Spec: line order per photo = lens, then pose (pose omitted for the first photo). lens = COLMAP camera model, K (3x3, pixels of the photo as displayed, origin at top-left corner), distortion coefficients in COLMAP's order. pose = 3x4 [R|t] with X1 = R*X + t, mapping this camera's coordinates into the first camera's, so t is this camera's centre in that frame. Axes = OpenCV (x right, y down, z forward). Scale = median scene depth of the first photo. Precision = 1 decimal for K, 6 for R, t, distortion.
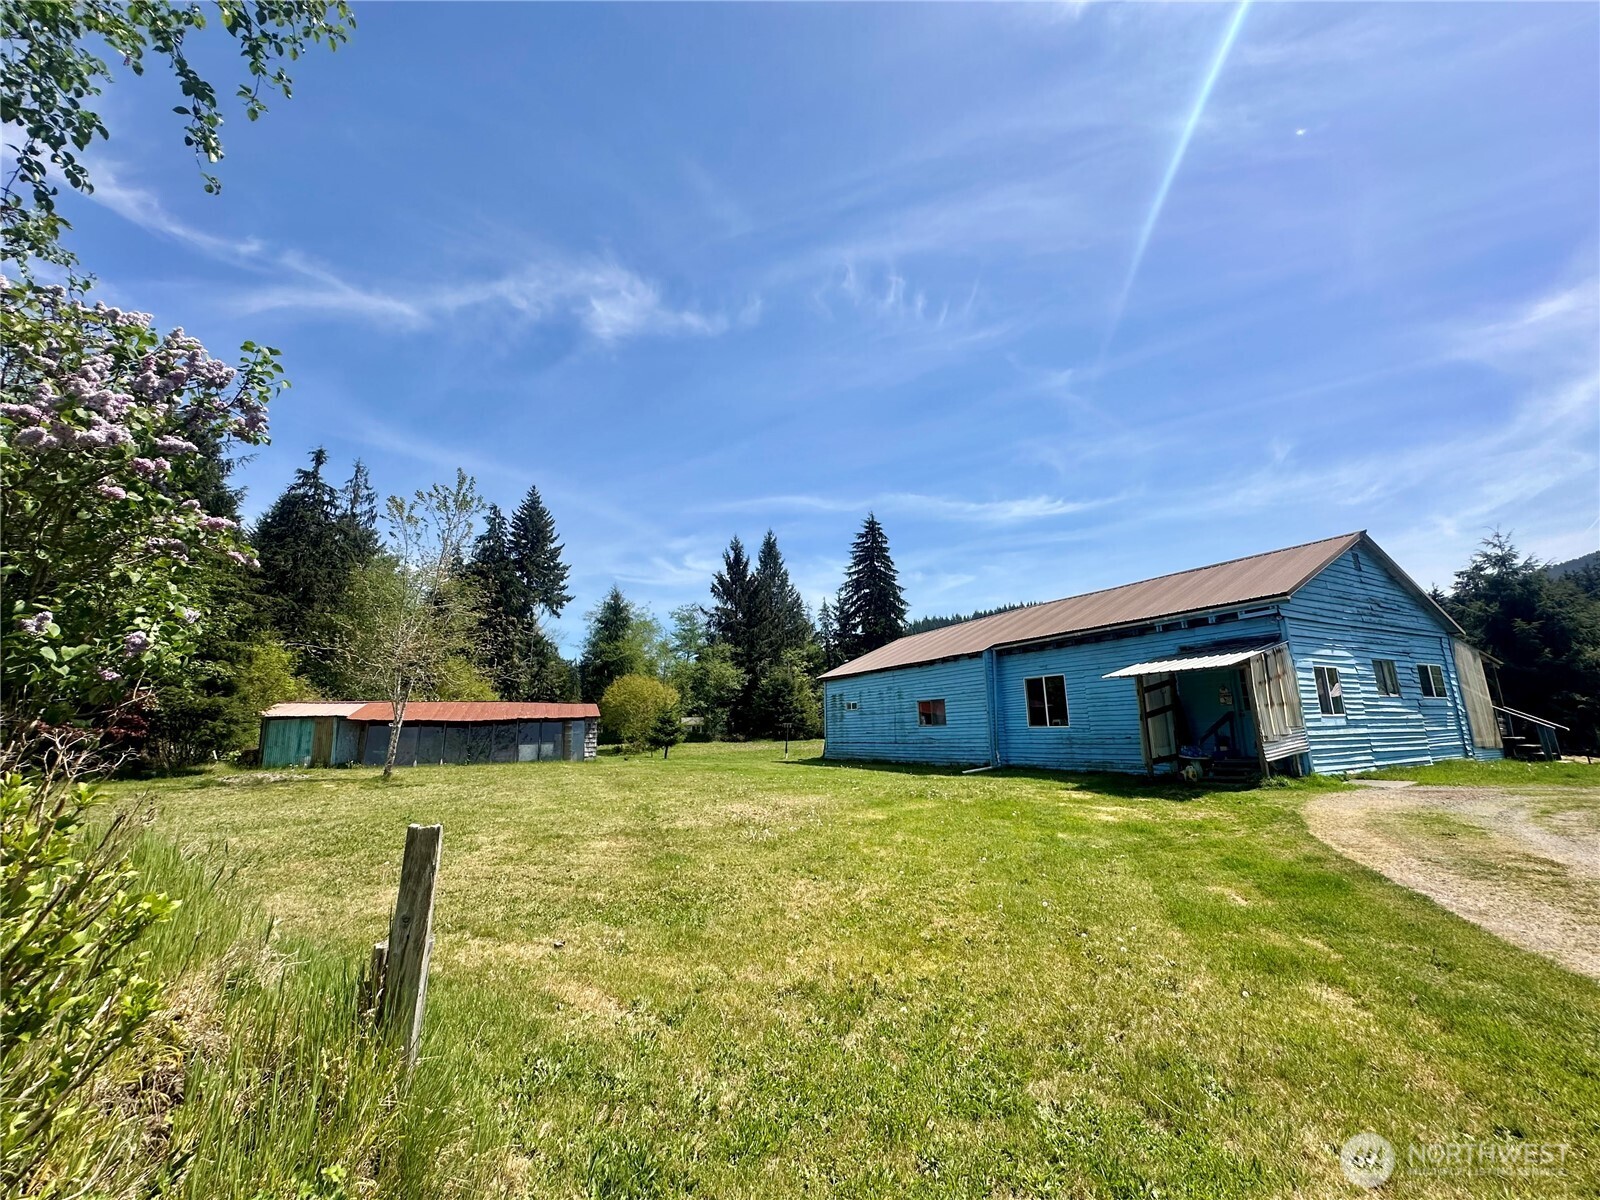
lens RADIAL K [[632.3, 0, 799.7], [0, 632.3, 602.0], [0, 0, 1]] dist [-0.002416, -0.000100]
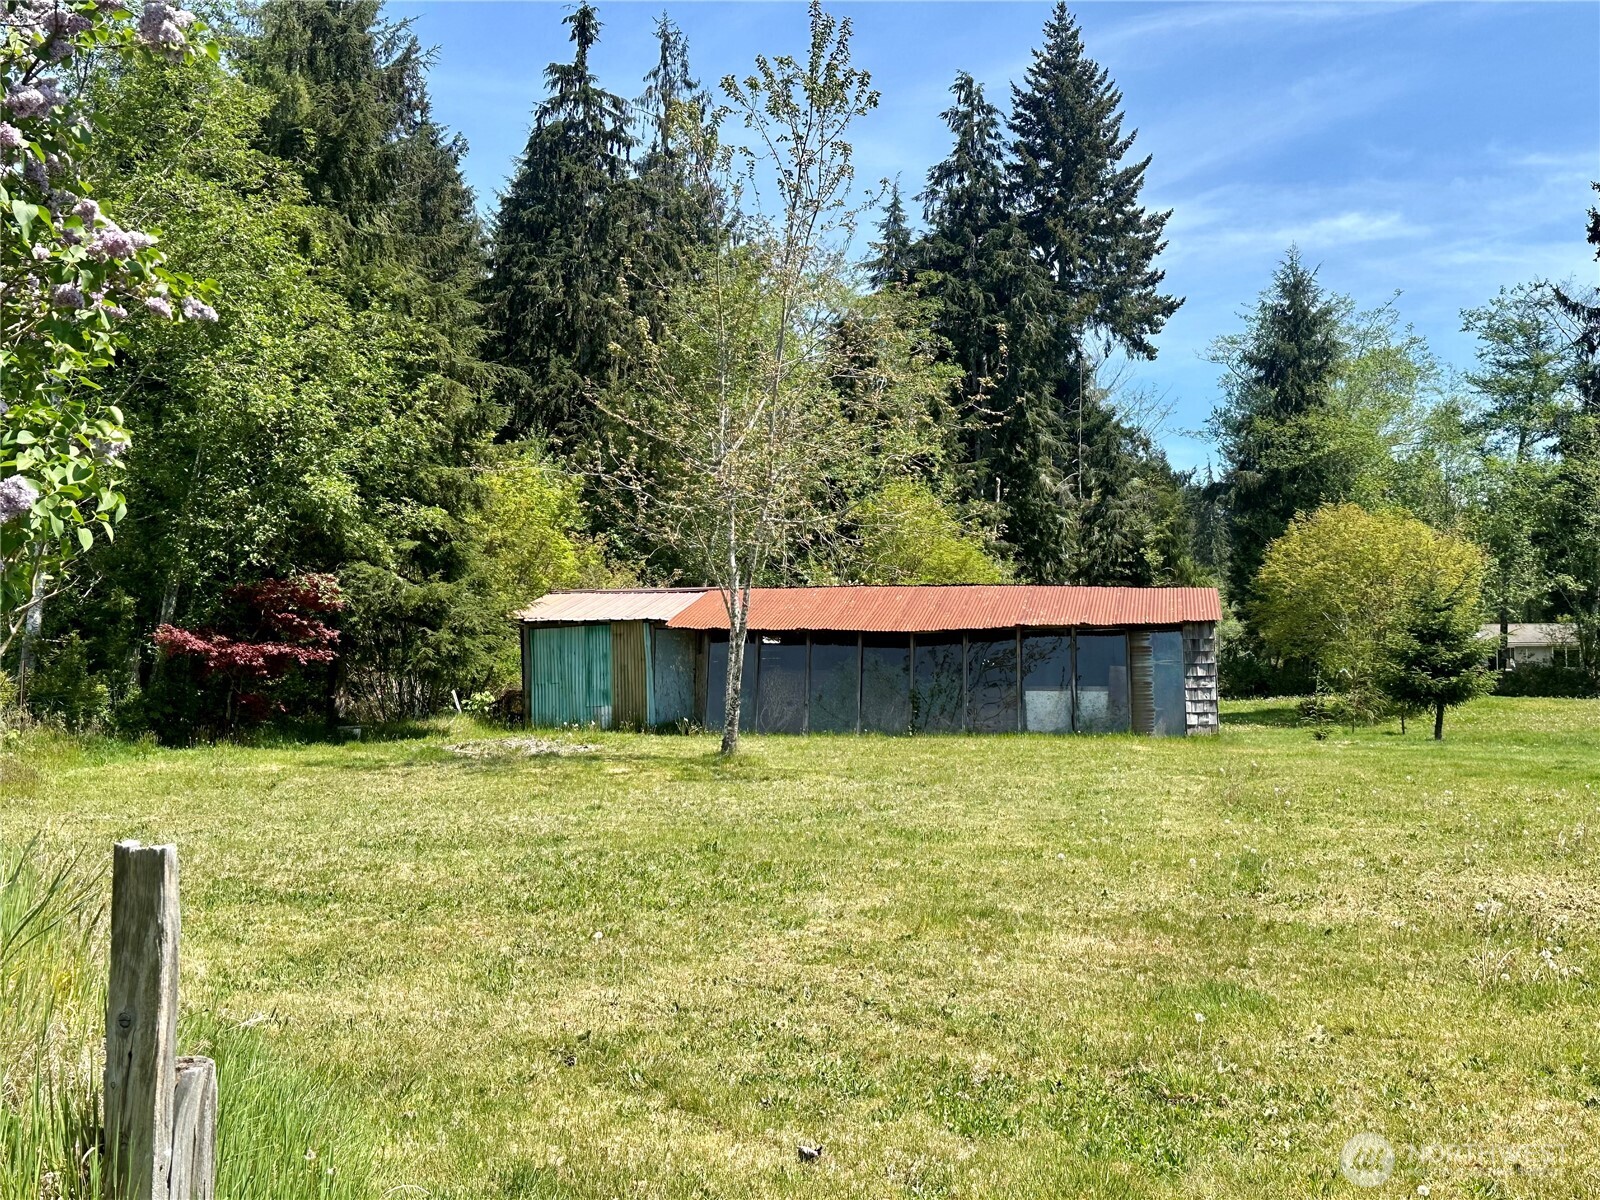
lens RADIAL K [[1763.7, 0, 827.9], [0, 1763.7, 599.1], [0, 0, 1]] dist [0.082595, -0.011956]
pose [[0.849231, -0.006821, -0.527978, 0.040867], [0.094334, 0.985789, 0.138998, 0.002182], [0.519527, -0.167848, 0.837806, 0.011663]]
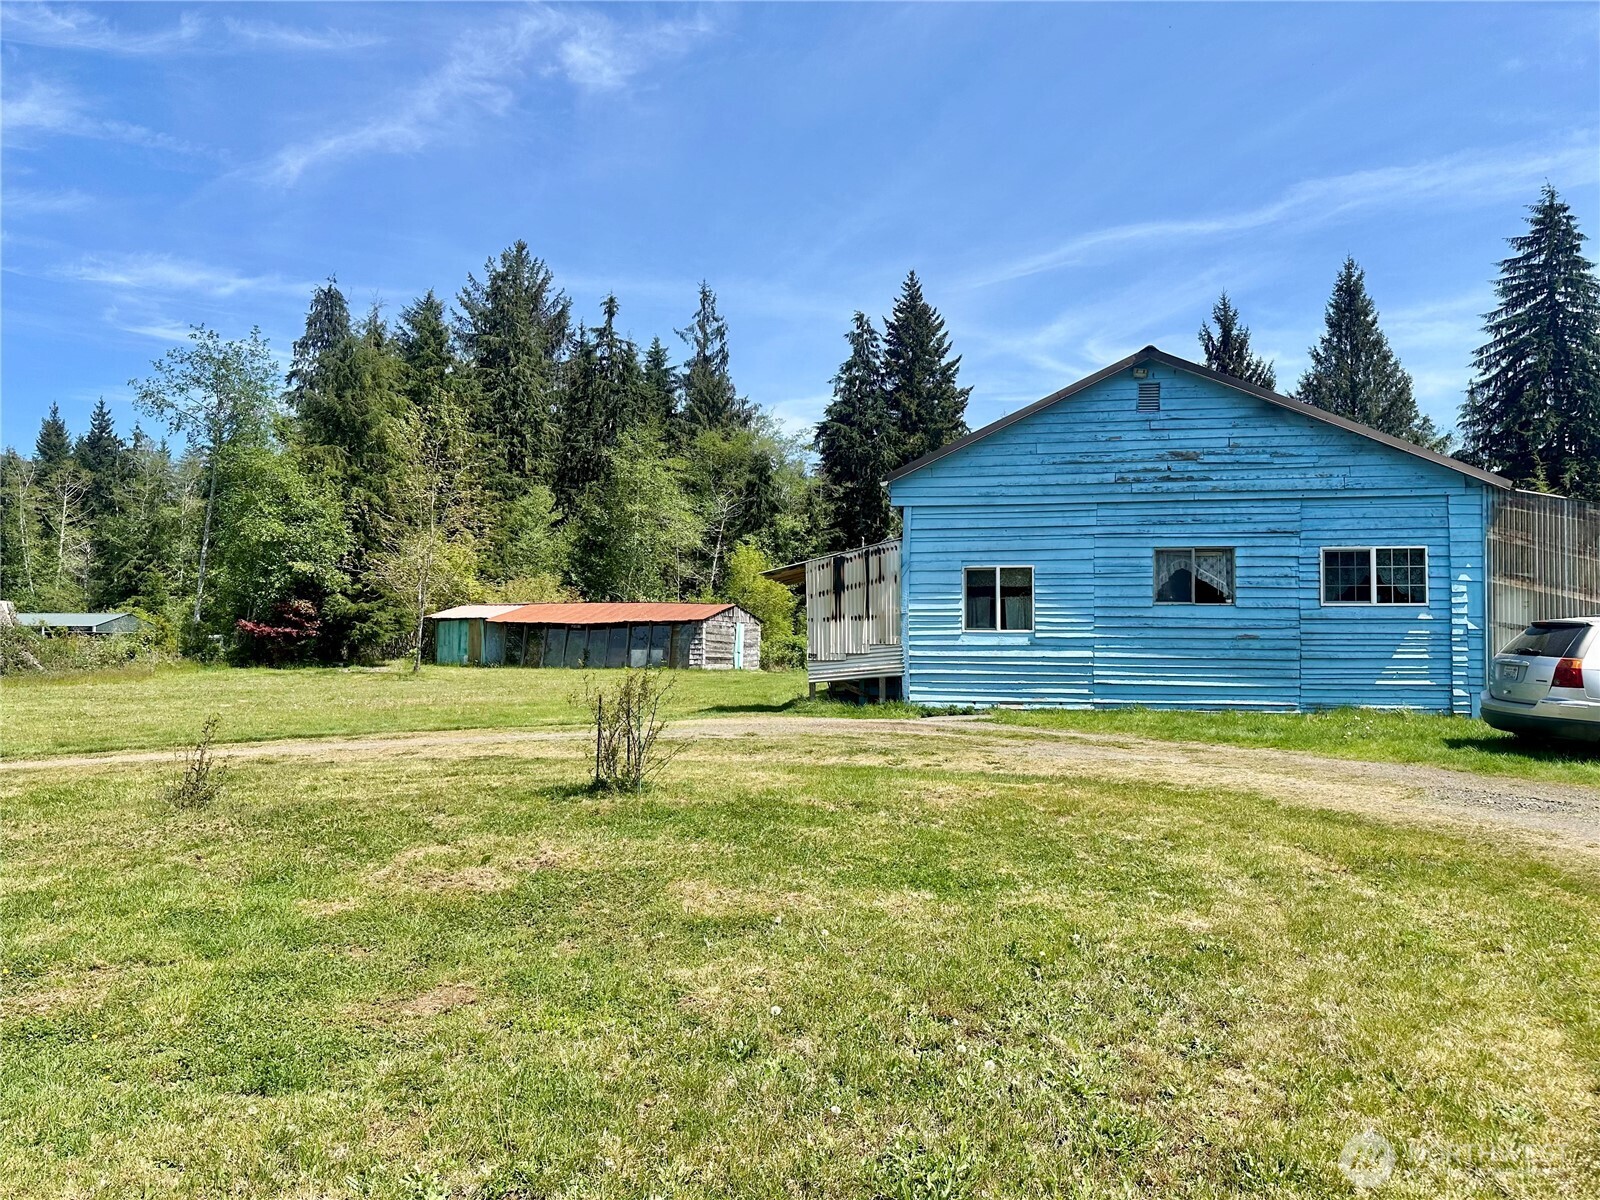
lens RADIAL K [[1095.3, 0, 815.1], [0, 1095.3, 608.1], [0, 0, 1]] dist [0.079323, -0.096570]
pose [[0.787736, 0.000579, -0.616012, 0.798126], [0.106874, 0.984706, 0.137593, -0.026722], [0.606671, -0.174223, 0.775627, -0.071348]]
